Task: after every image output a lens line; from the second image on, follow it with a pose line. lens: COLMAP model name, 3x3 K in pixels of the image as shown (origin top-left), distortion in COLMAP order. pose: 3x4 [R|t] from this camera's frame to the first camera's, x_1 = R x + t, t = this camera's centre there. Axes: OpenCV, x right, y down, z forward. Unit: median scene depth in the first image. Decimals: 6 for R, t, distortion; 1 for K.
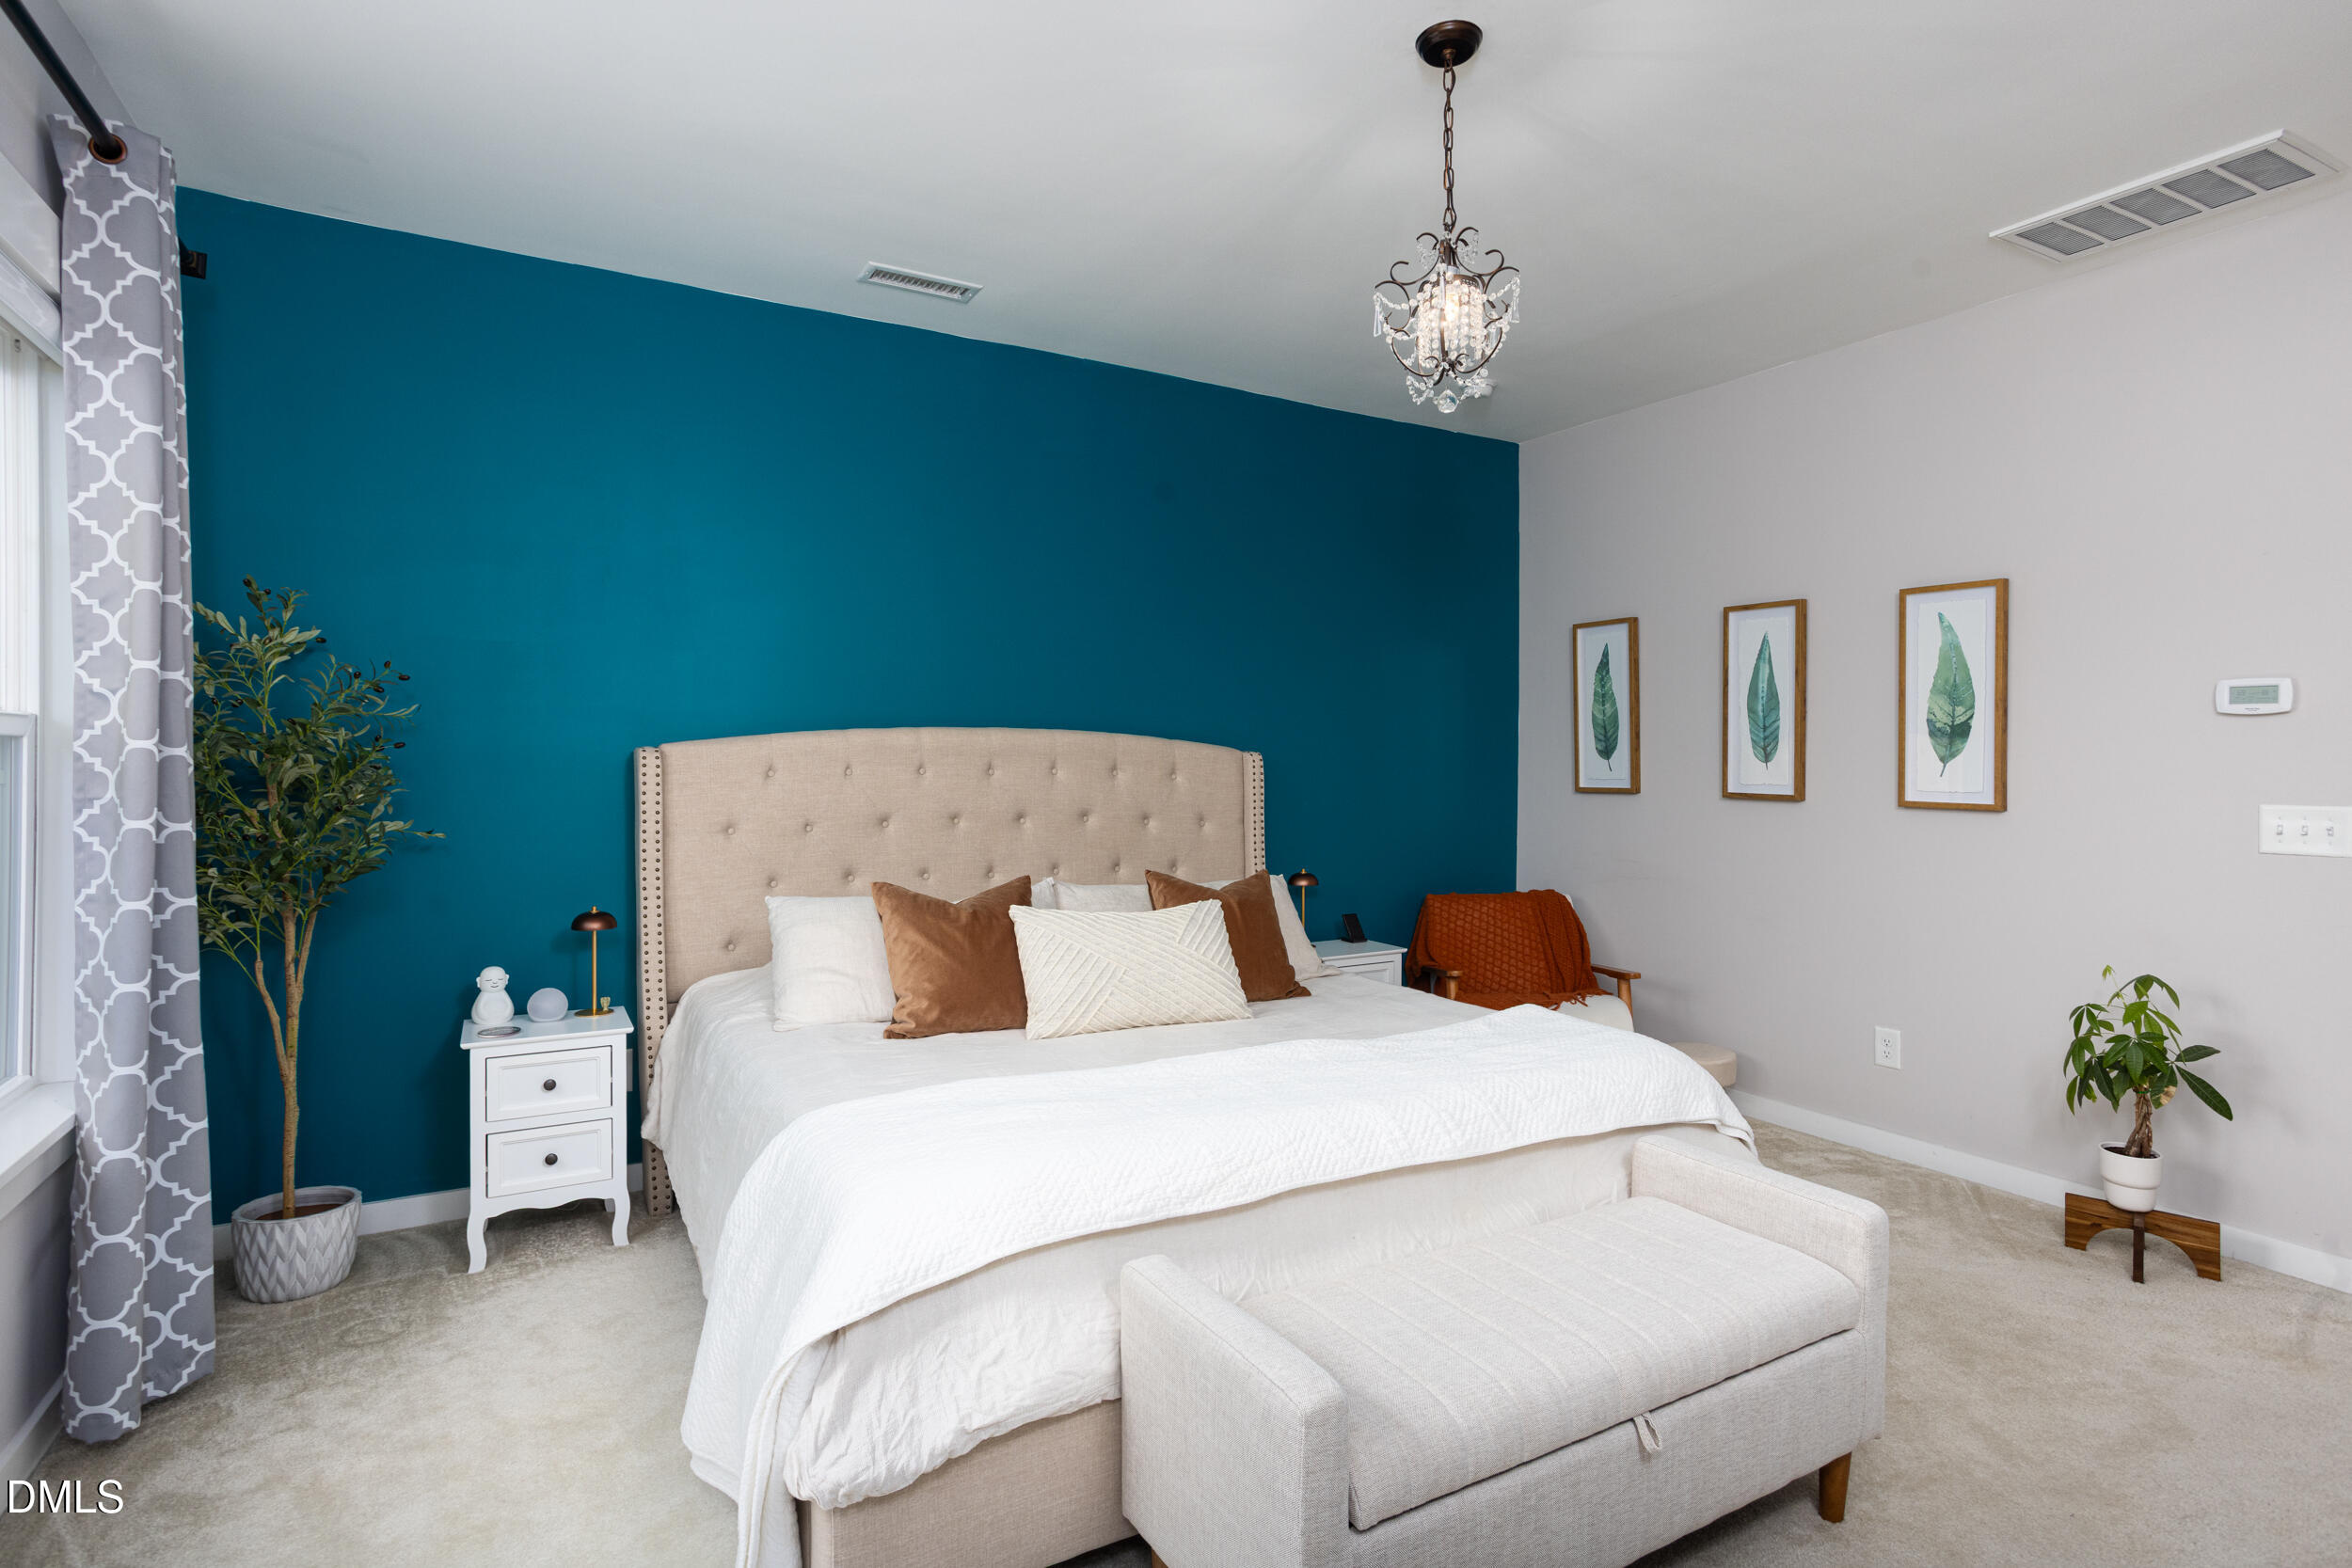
lens RADIAL K [[1136.9, 0, 1171.0], [0, 1136.9, 771.3], [0, 0, 1]] dist [-0.080404, 0.044938]
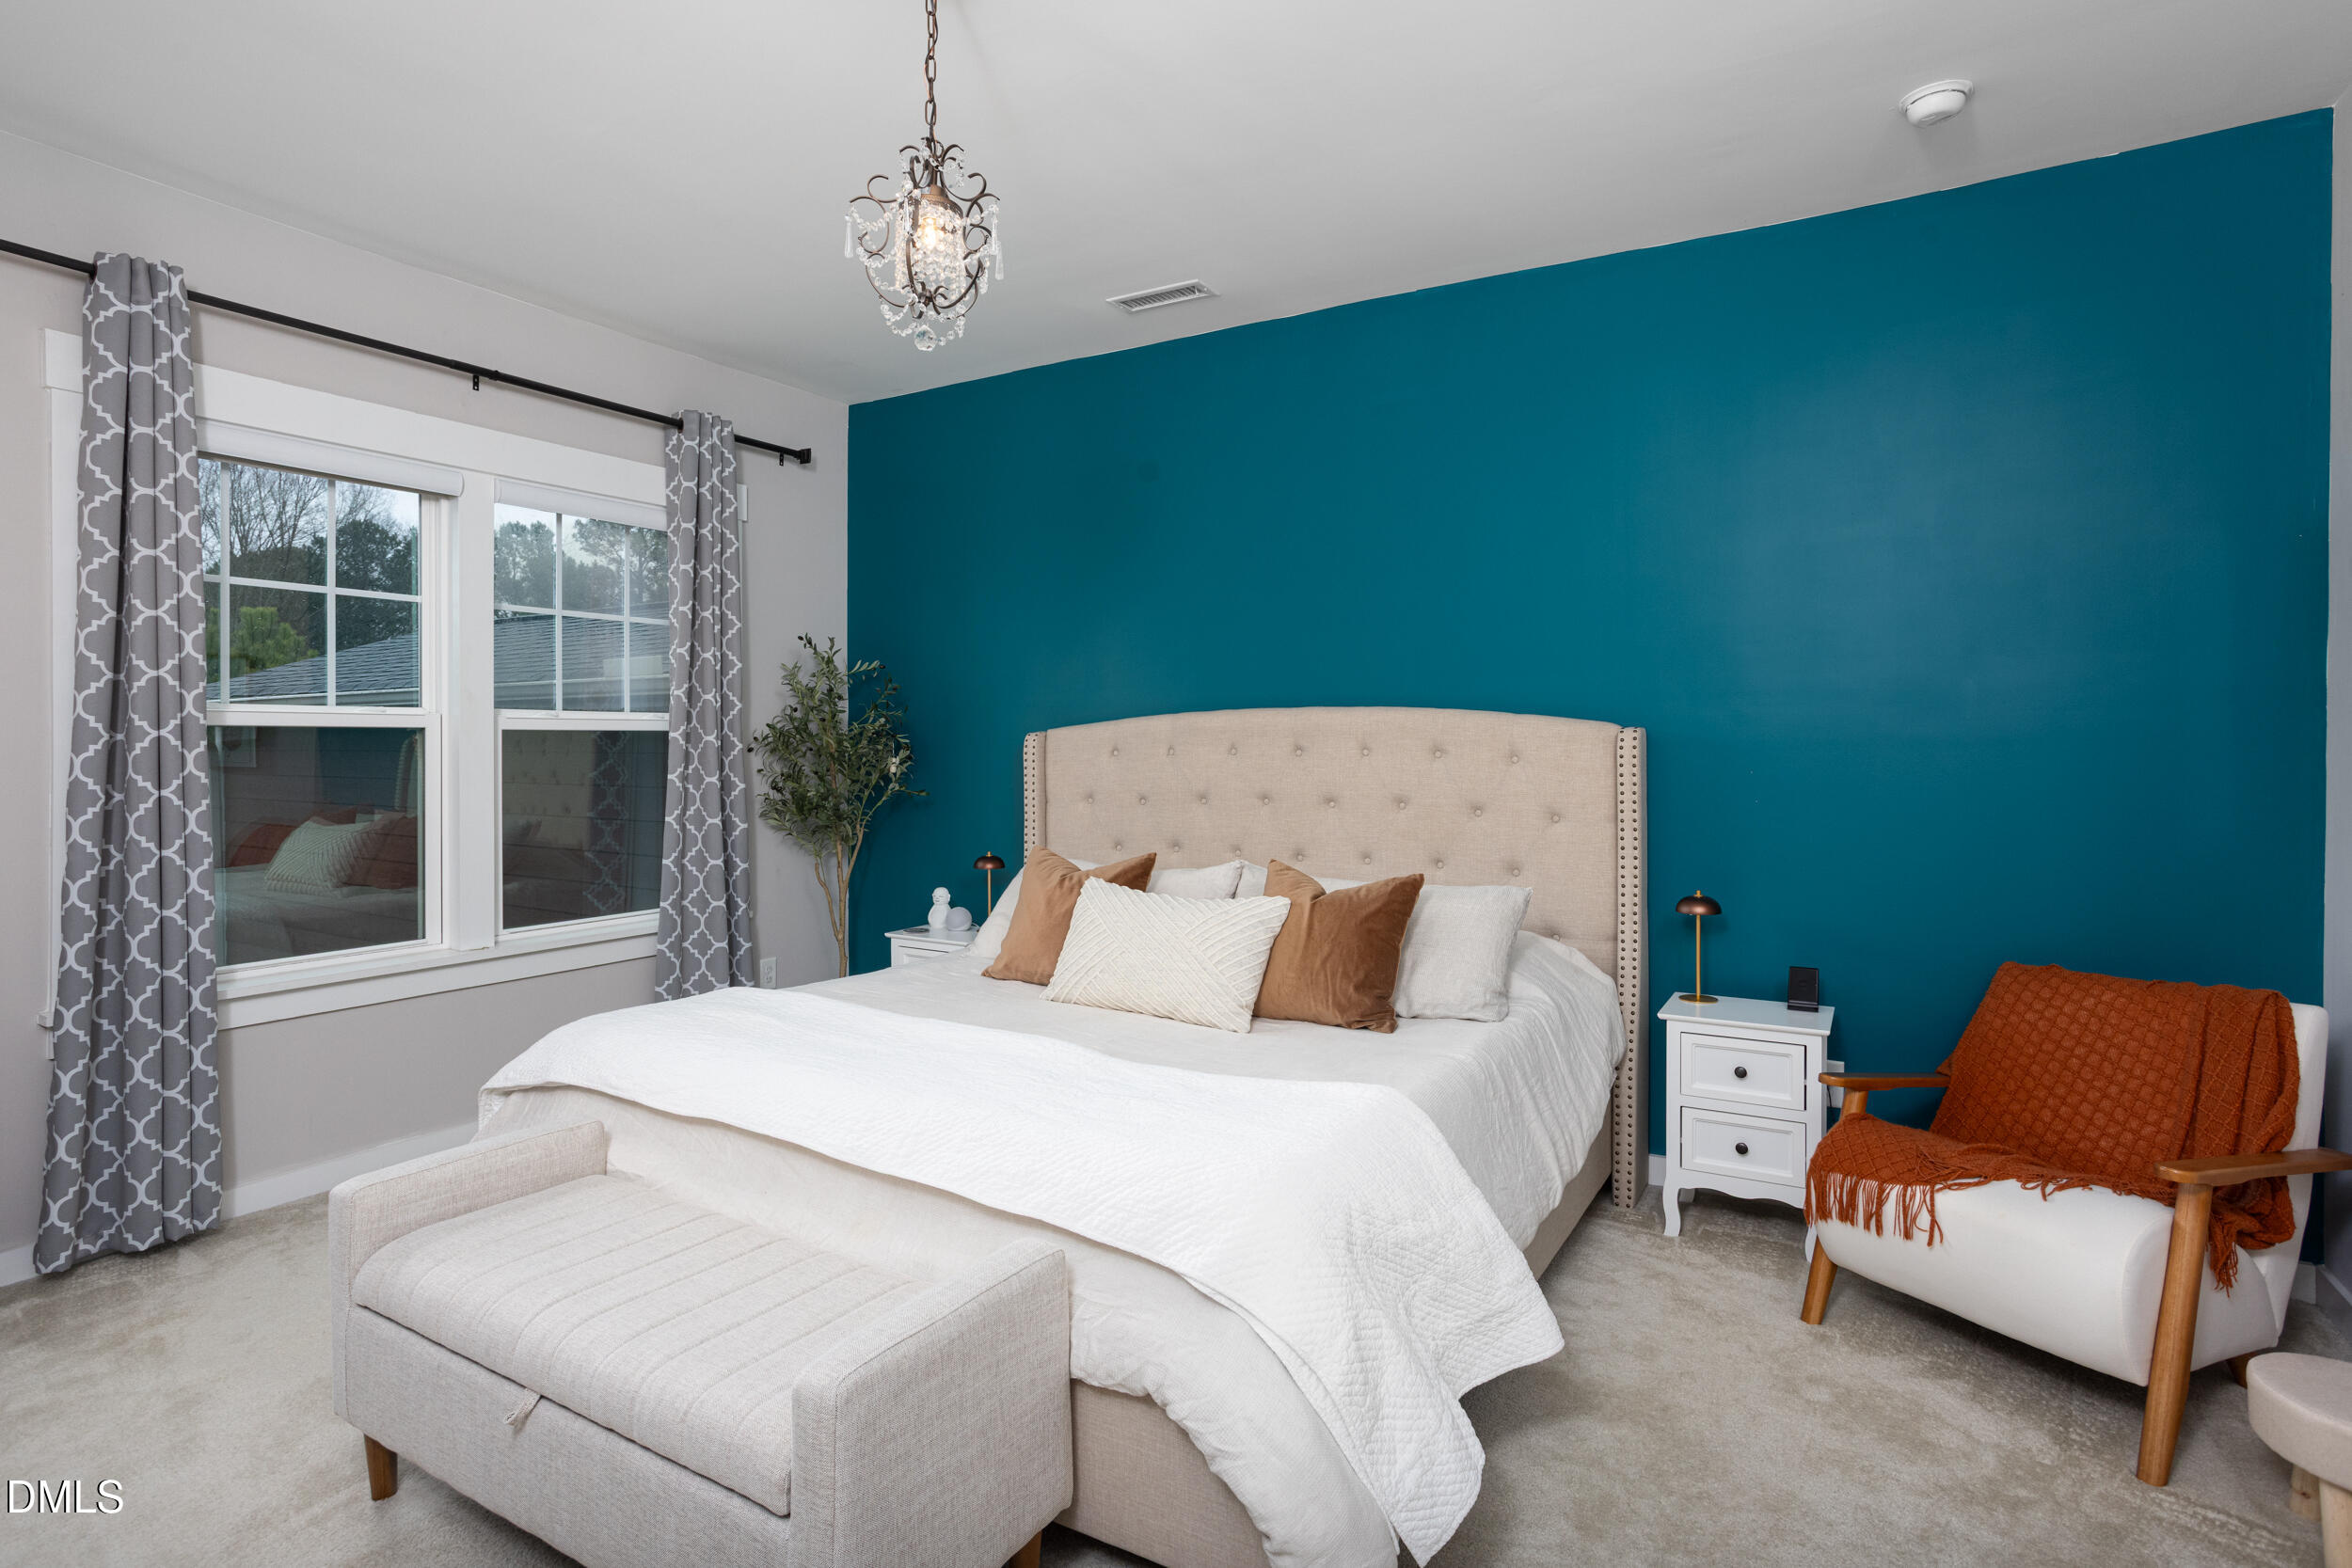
lens RADIAL K [[1168.0, 0, 1179.7], [0, 1168.0, 732.0], [0, 0, 1]] dist [-0.023391, -0.000567]
pose [[0.501779, -0.011881, -0.864914, 0.597333], [-0.004224, 0.999860, -0.016185, -0.000241], [0.864986, 0.011775, 0.501658, 0.361947]]
